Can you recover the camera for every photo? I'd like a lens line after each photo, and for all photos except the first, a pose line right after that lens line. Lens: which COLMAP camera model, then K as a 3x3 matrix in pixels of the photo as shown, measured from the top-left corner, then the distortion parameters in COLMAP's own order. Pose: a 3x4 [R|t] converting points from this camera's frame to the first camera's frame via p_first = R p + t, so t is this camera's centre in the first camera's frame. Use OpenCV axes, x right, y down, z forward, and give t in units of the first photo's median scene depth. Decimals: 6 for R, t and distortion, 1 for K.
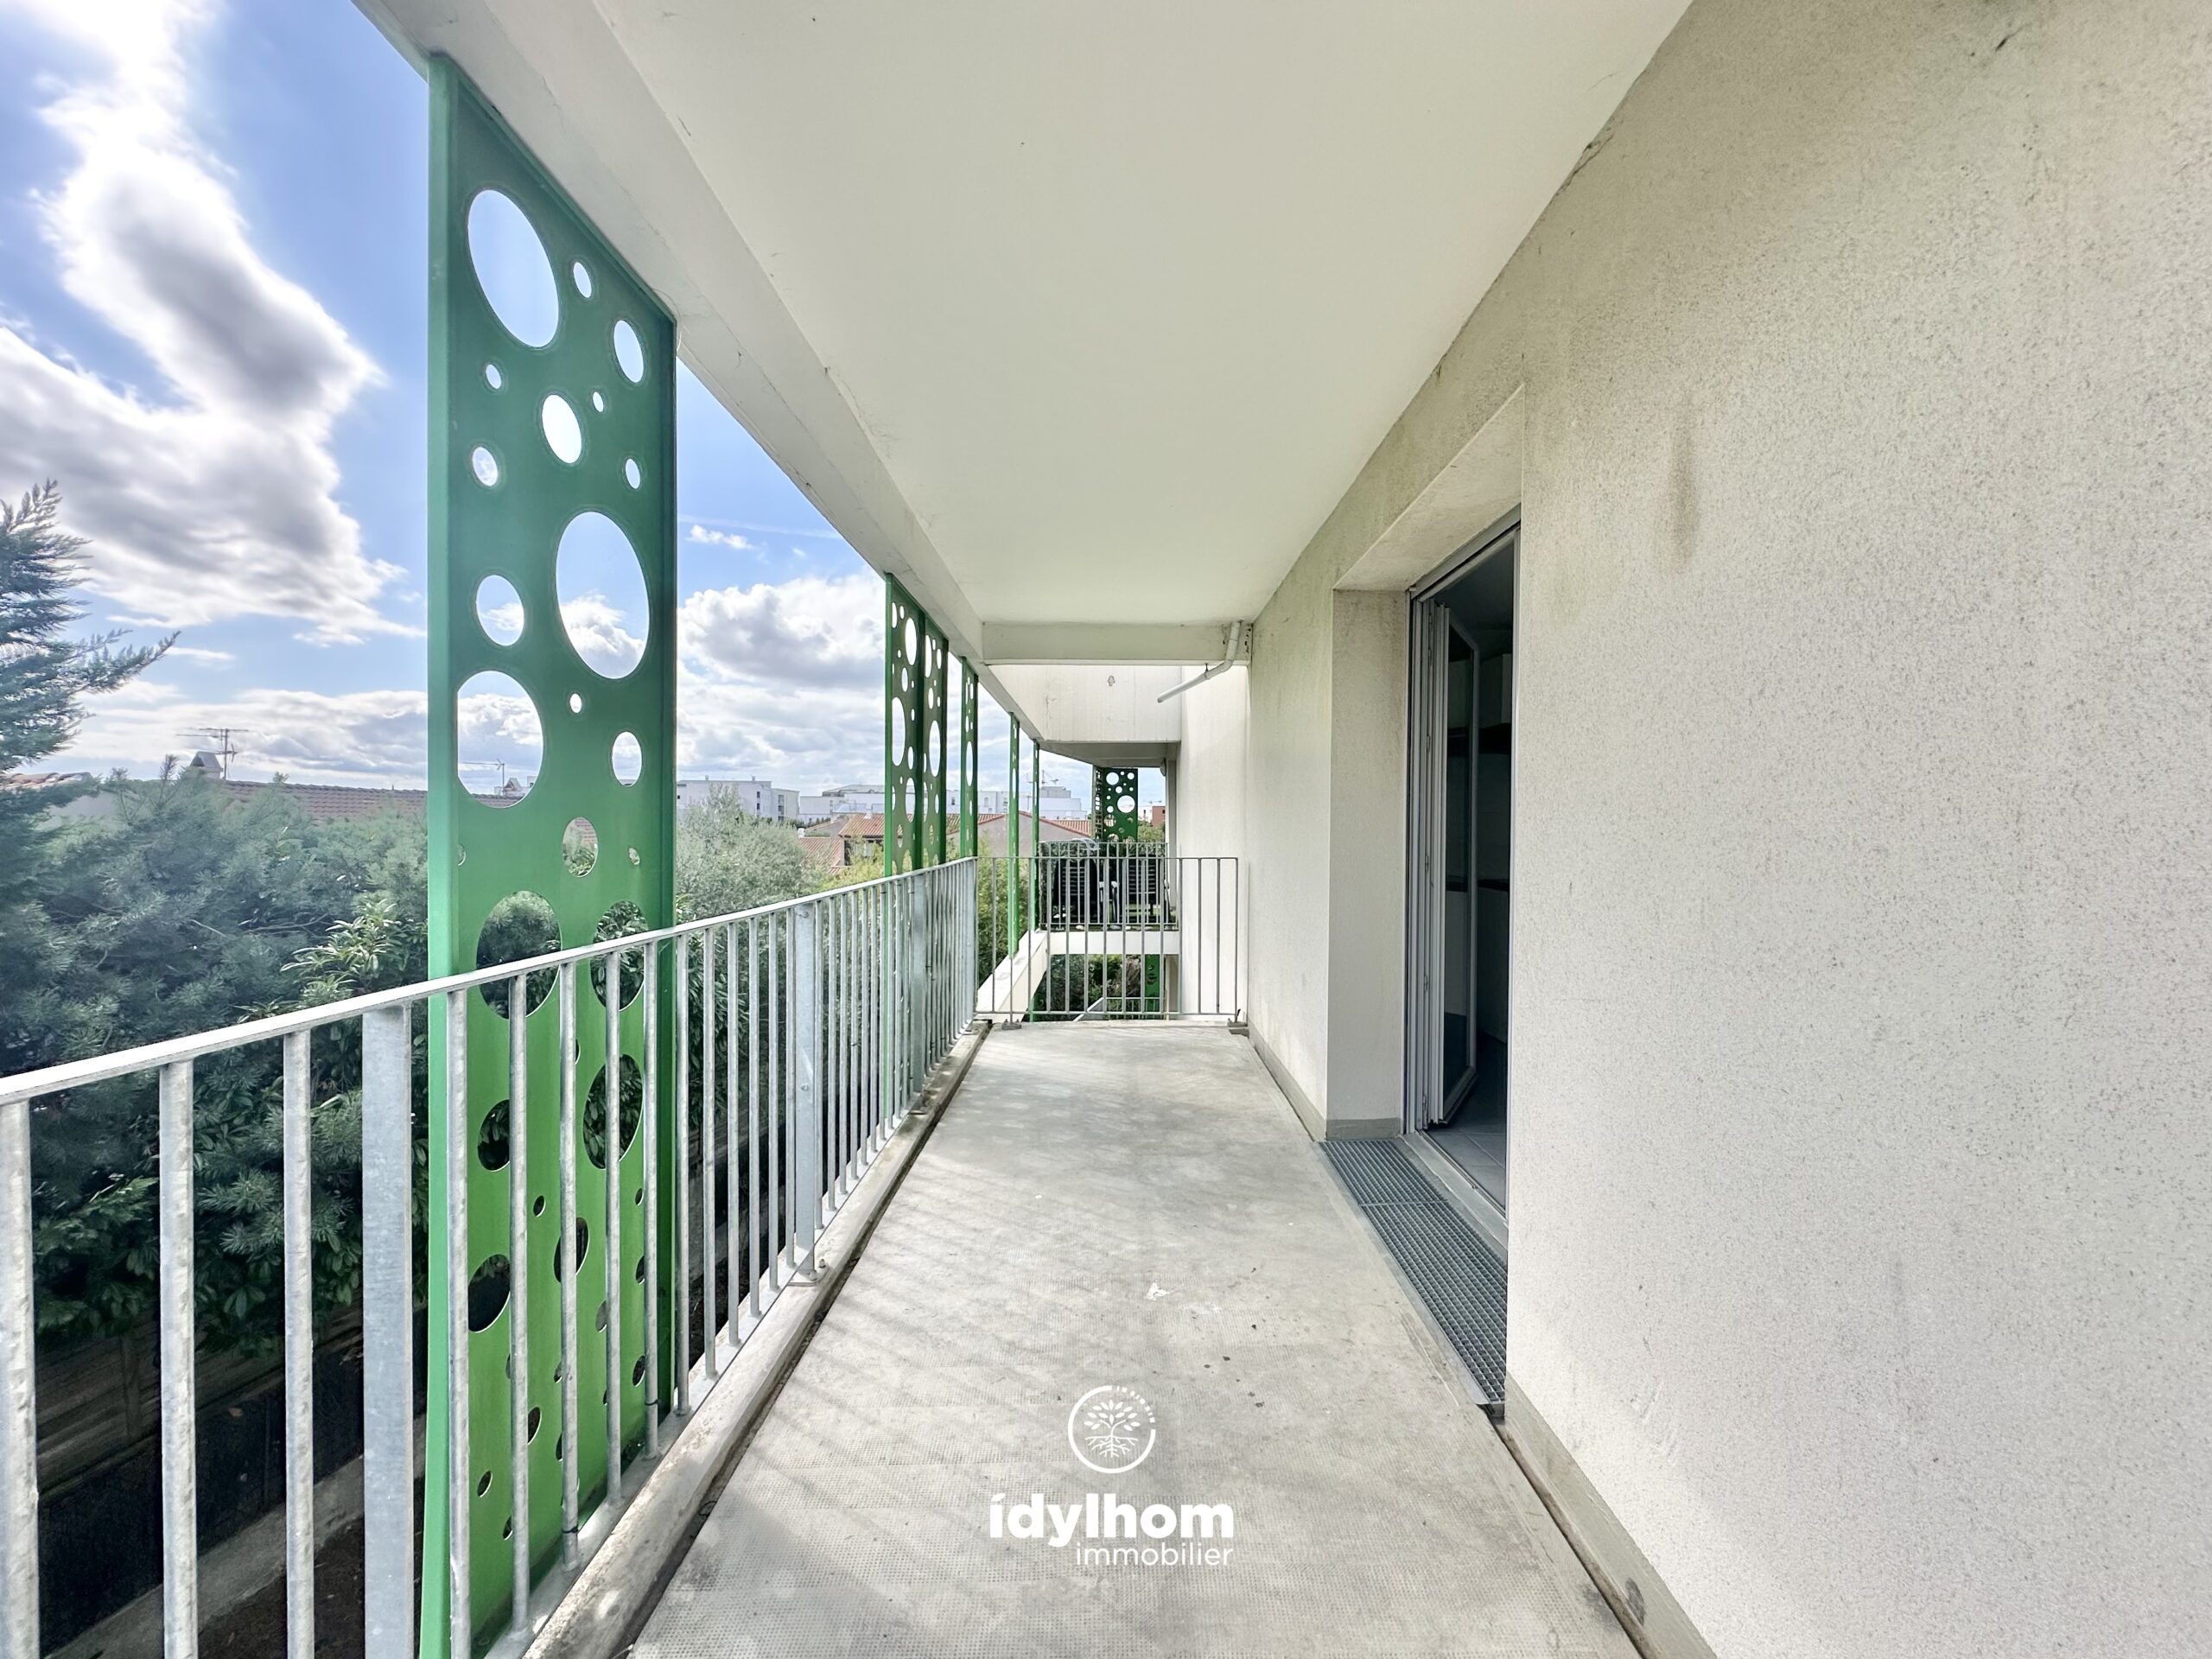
lens RADIAL K [[880.3, 0, 1106.0], [0, 880.3, 829.5], [0, 0, 1]] dist [-0.004632, -0.000071]
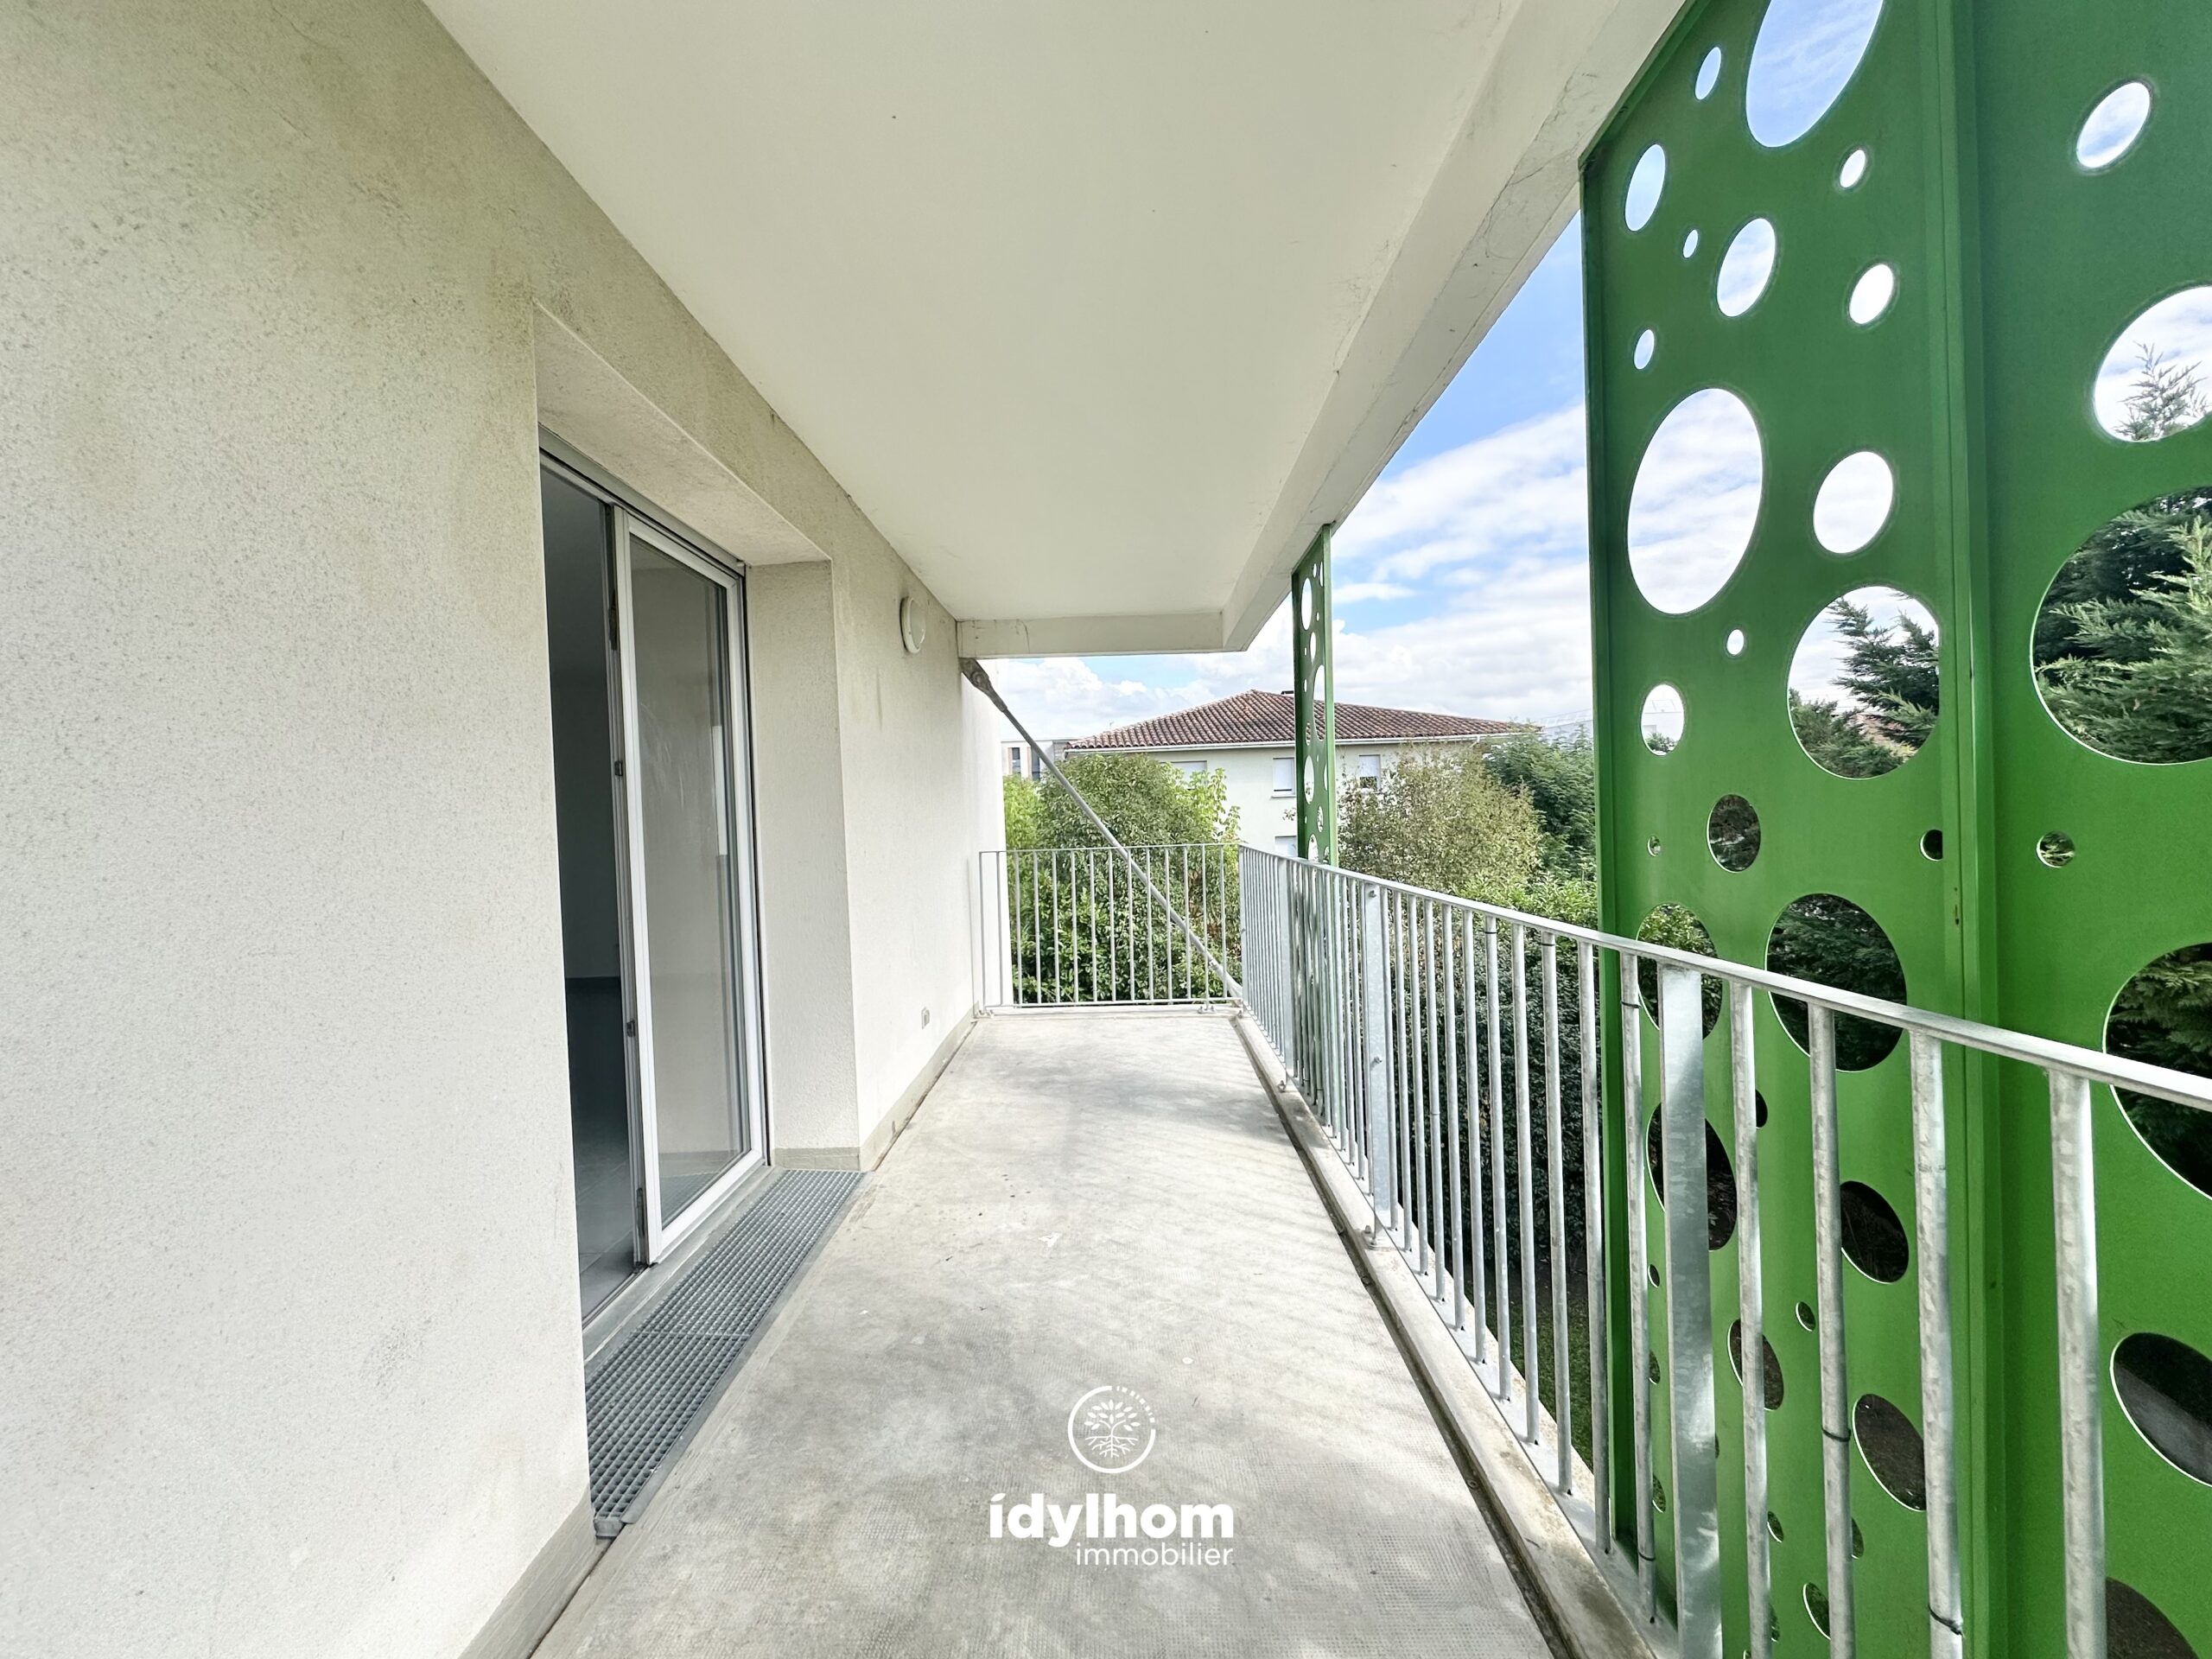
lens RADIAL K [[880.3, 0, 1106.0], [0, 880.3, 829.5], [0, 0, 1]] dist [-0.004632, -0.000071]
pose [[-0.999445, 0.028268, 0.017650, -0.047992], [0.028661, 0.999337, 0.022432, -0.012594], [-0.017004, 0.022925, -0.999593, 2.123059]]
